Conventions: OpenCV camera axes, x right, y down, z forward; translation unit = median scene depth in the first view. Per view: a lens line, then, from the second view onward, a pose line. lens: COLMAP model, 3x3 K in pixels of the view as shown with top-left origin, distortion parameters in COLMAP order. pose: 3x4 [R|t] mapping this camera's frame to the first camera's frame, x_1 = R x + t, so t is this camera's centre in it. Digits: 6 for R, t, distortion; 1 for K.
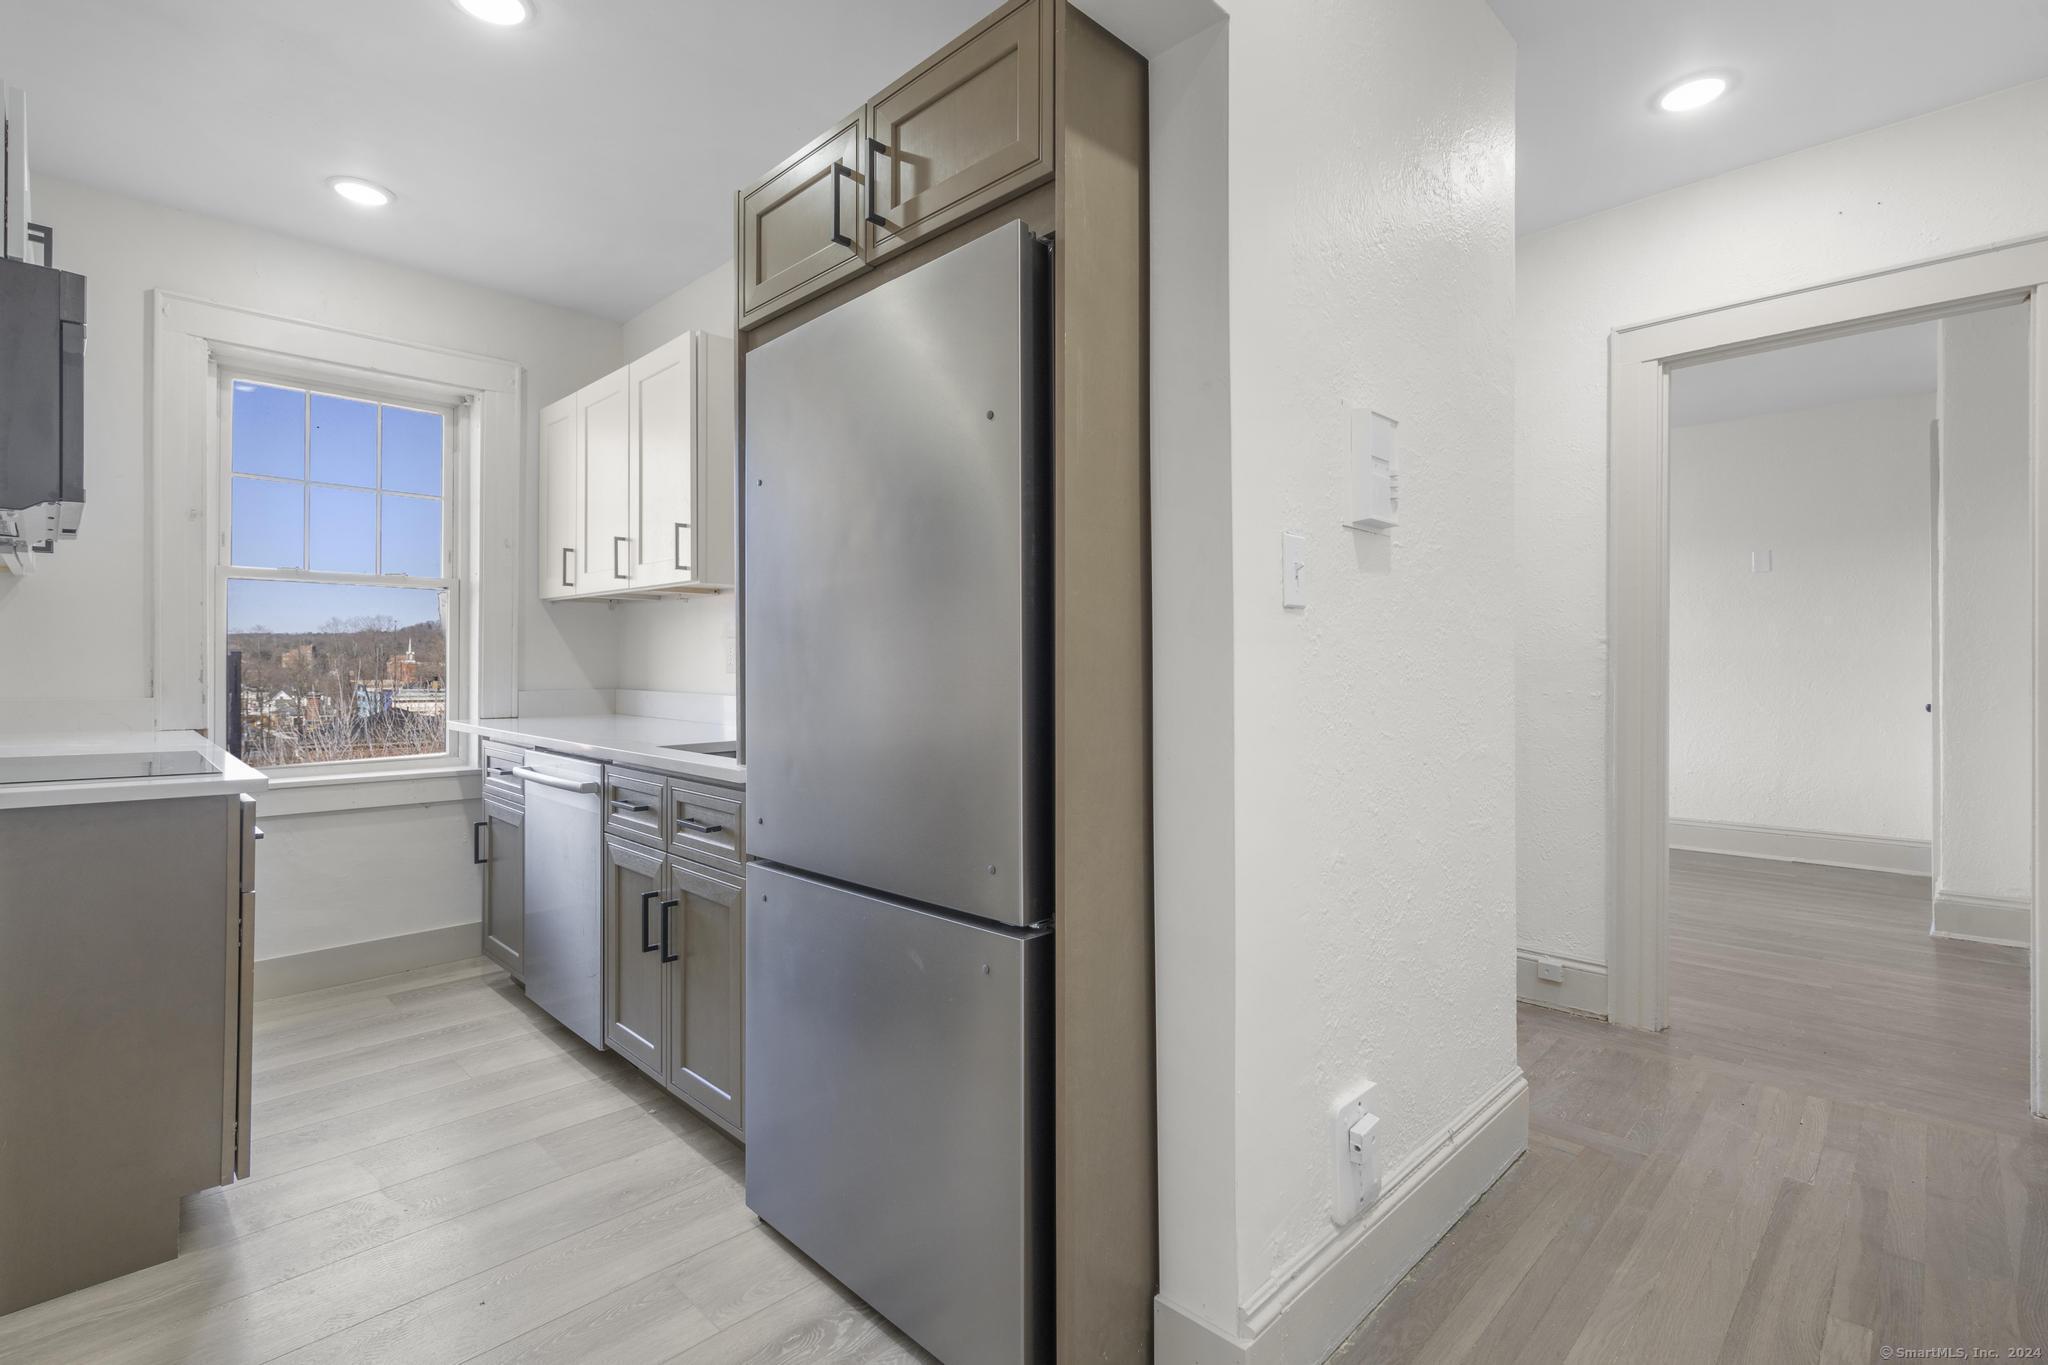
lens RADIAL K [[939.0, 0, 1010.2], [0, 939.0, 658.9], [0, 0, 1]] dist [-0.001800, 0.001668]
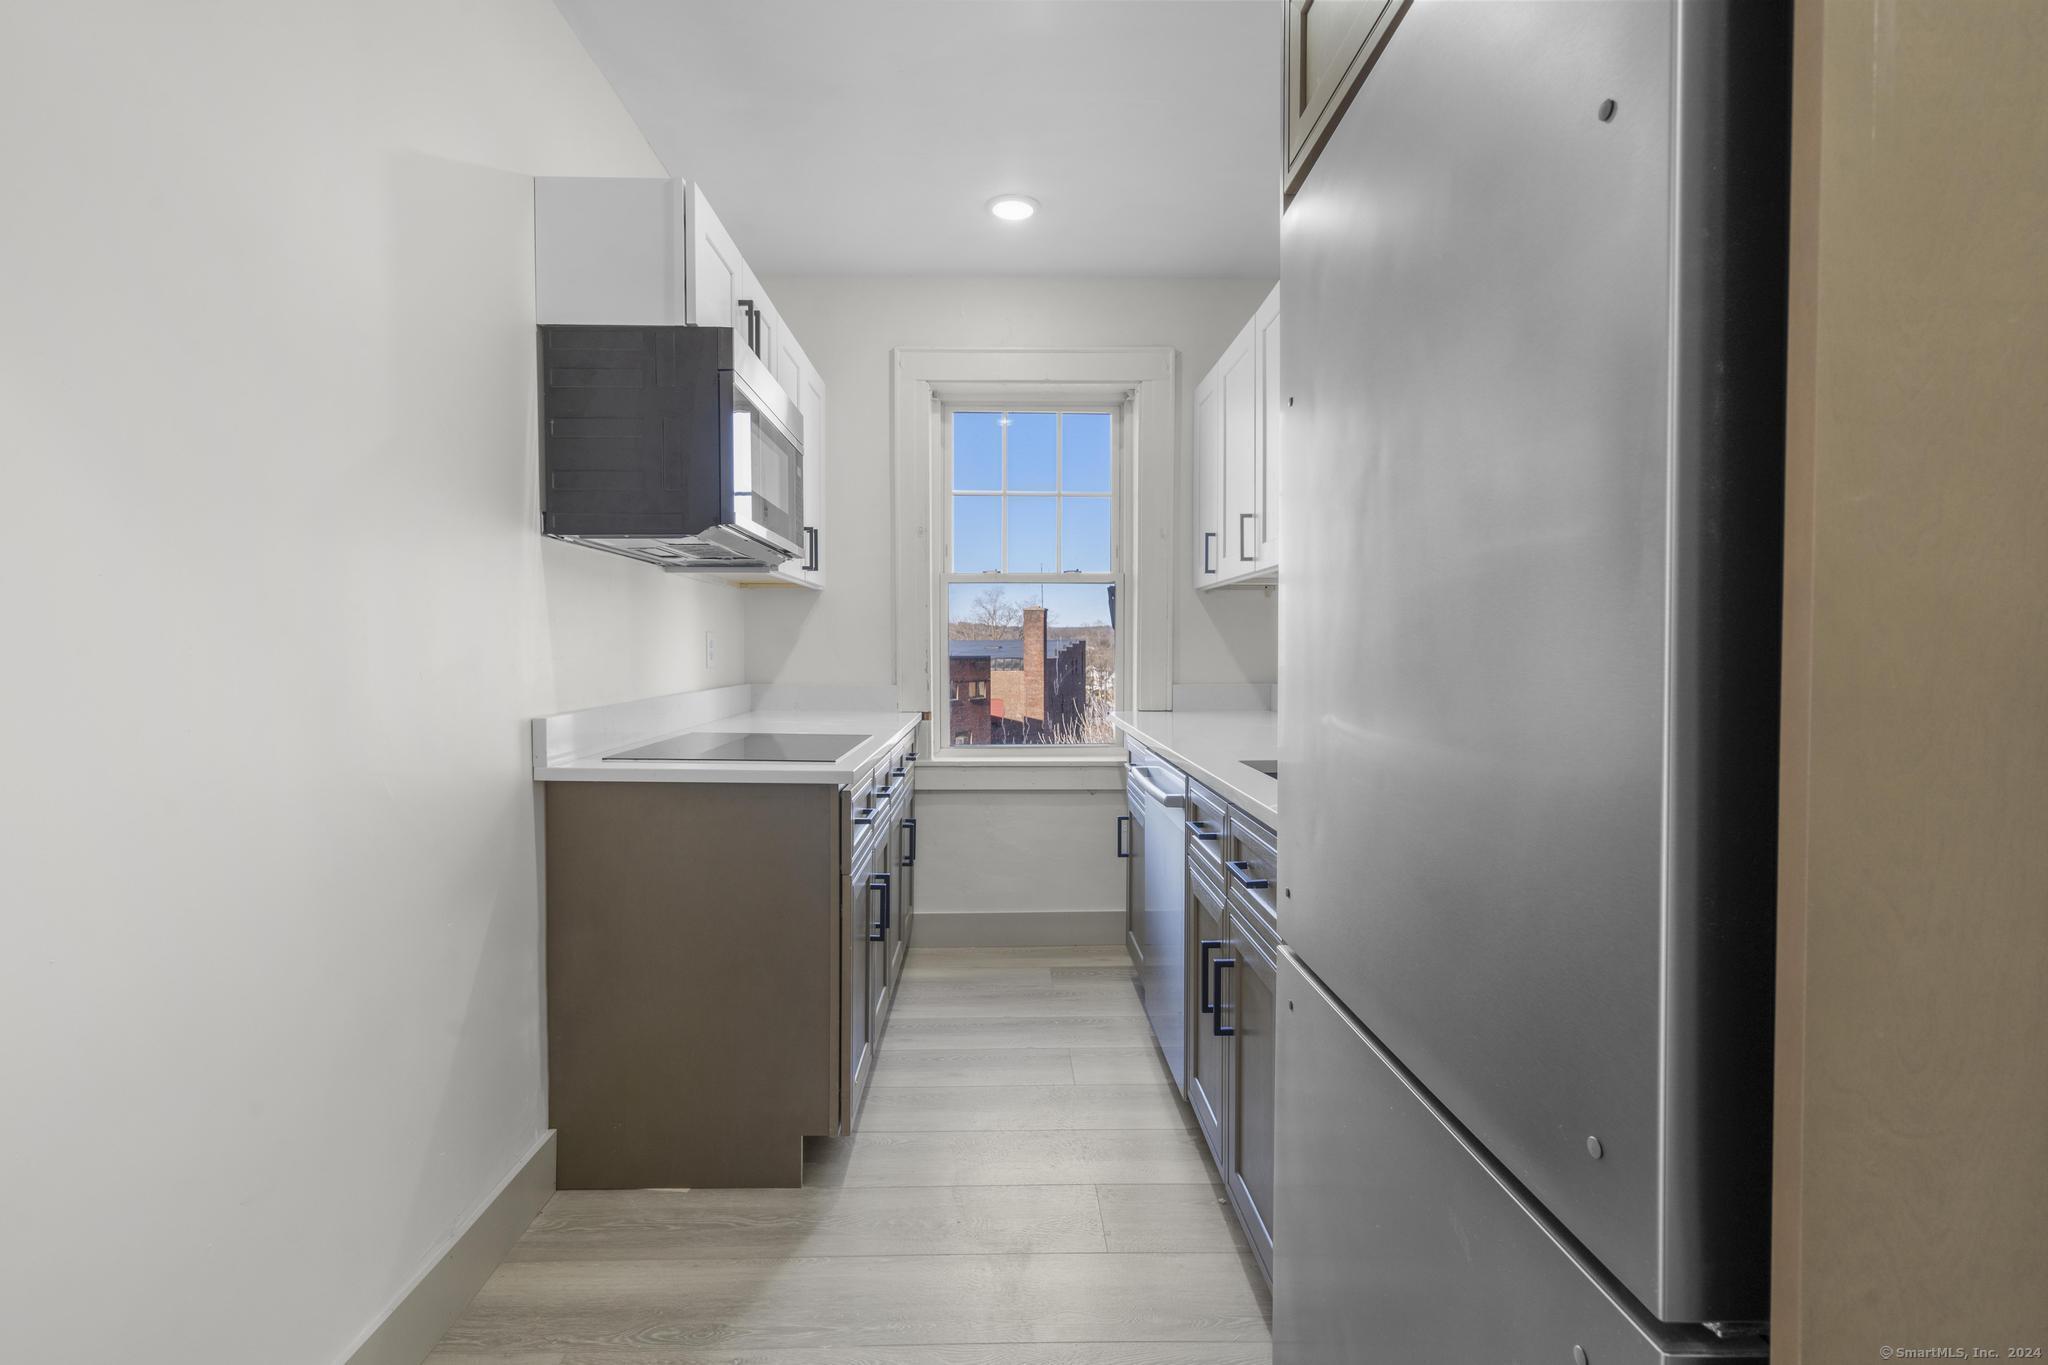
lens RADIAL K [[939.0, 0, 1024.5], [0, 939.0, 670.4], [0, 0, 1]] dist [-0.001800, 0.001668]
pose [[0.724378, 0.012681, -0.689287, 0.044475], [0.006386, 0.999665, 0.025101, -0.006561], [0.689374, -0.022584, 0.724054, 0.213372]]
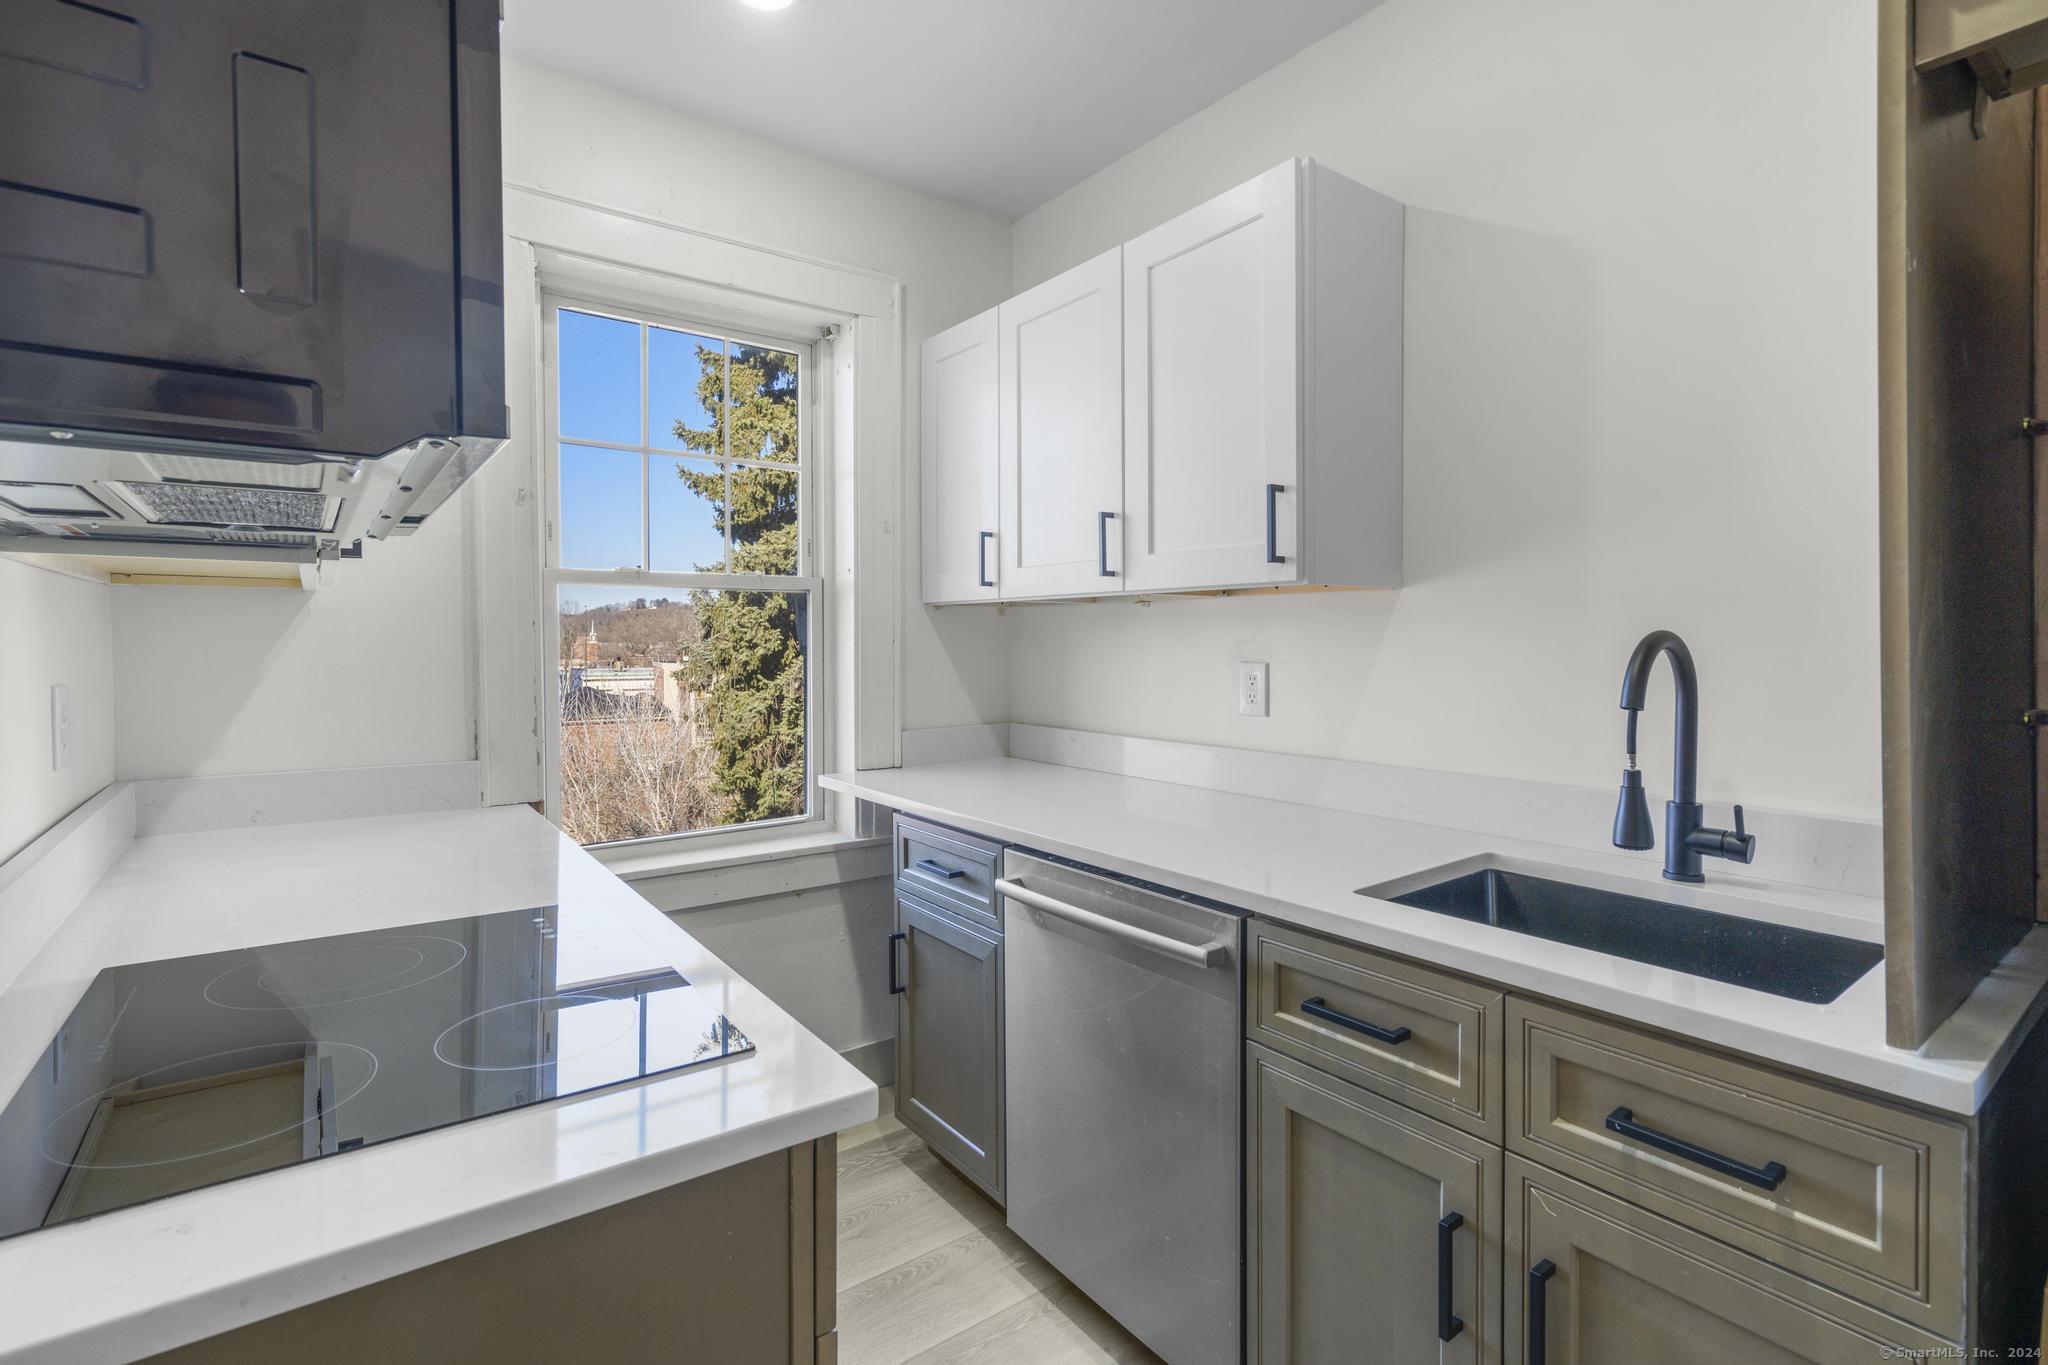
lens RADIAL K [[939.0, 0, 1005.2], [0, 939.0, 657.6], [0, 0, 1]] dist [-0.001800, 0.001668]
pose [[0.987772, -0.003494, -0.155869, -0.383835], [0.006992, 0.999736, 0.021897, -0.043959], [0.155752, -0.022719, 0.987535, 0.342661]]
